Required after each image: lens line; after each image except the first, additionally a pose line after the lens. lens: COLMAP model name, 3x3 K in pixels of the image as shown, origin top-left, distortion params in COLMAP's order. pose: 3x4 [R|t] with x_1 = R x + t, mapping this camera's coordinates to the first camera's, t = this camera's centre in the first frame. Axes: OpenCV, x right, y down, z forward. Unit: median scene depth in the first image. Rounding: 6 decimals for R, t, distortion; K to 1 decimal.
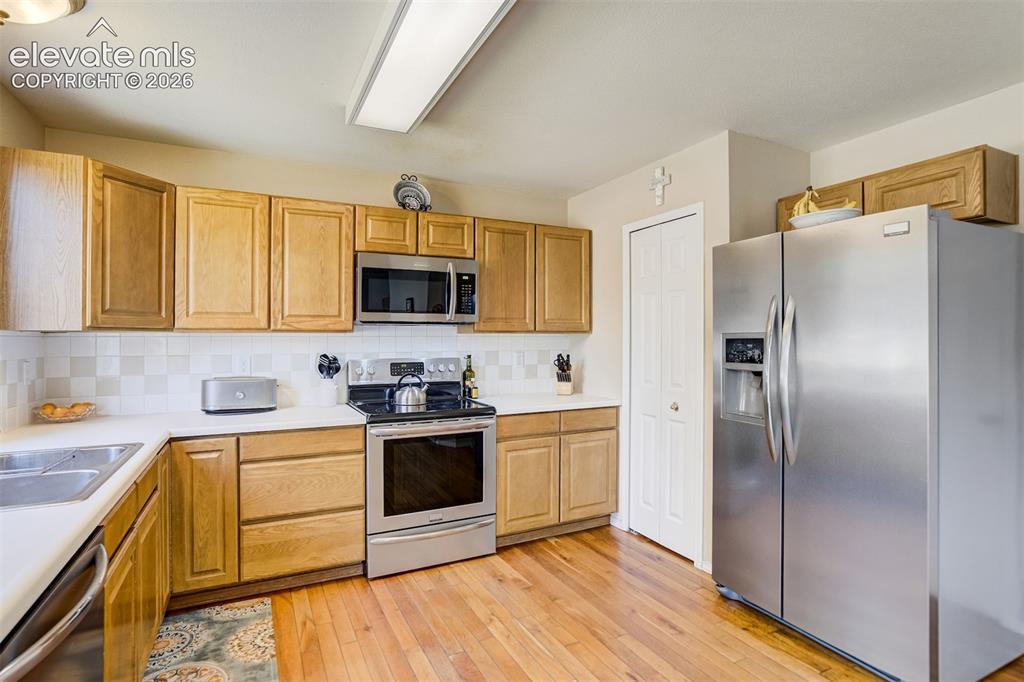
lens RADIAL K [[501.3, 0, 513.6], [0, 501.3, 338.2], [0, 0, 1]] dist [-0.029433, 0.001233]
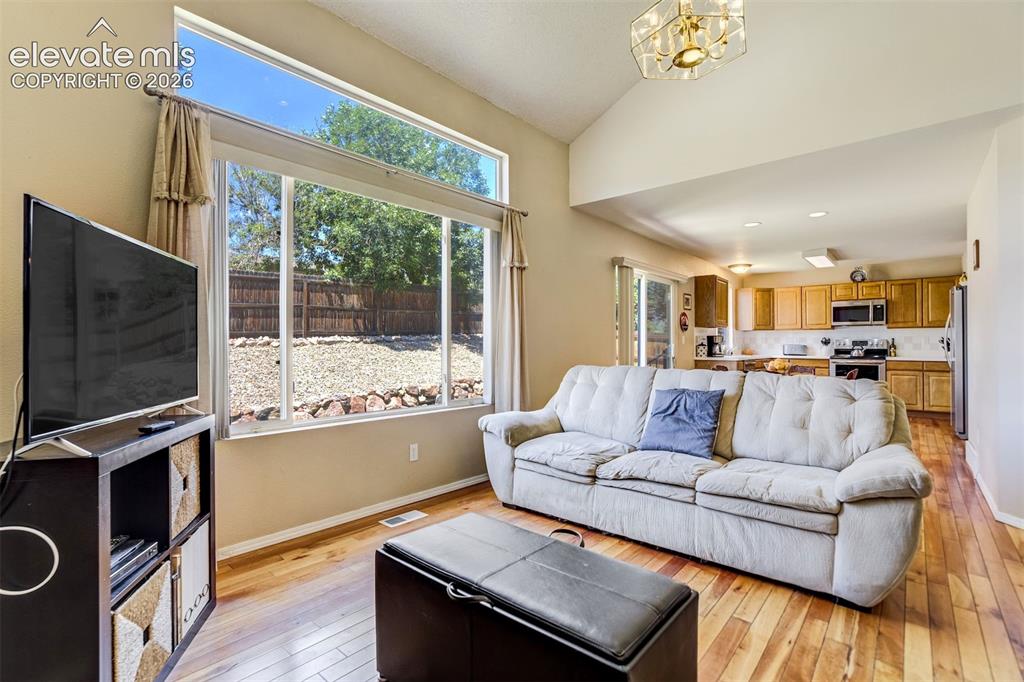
lens RADIAL K [[462.4, 0, 555.5], [0, 462.4, 341.9], [0, 0, 1]] dist [-0.000565, 0.000092]
pose [[0.415831, -0.001804, -0.909440, 1.381423], [0.002534, 0.999996, -0.000825, 0.056436], [0.909438, -0.001962, 0.415834, -1.486978]]
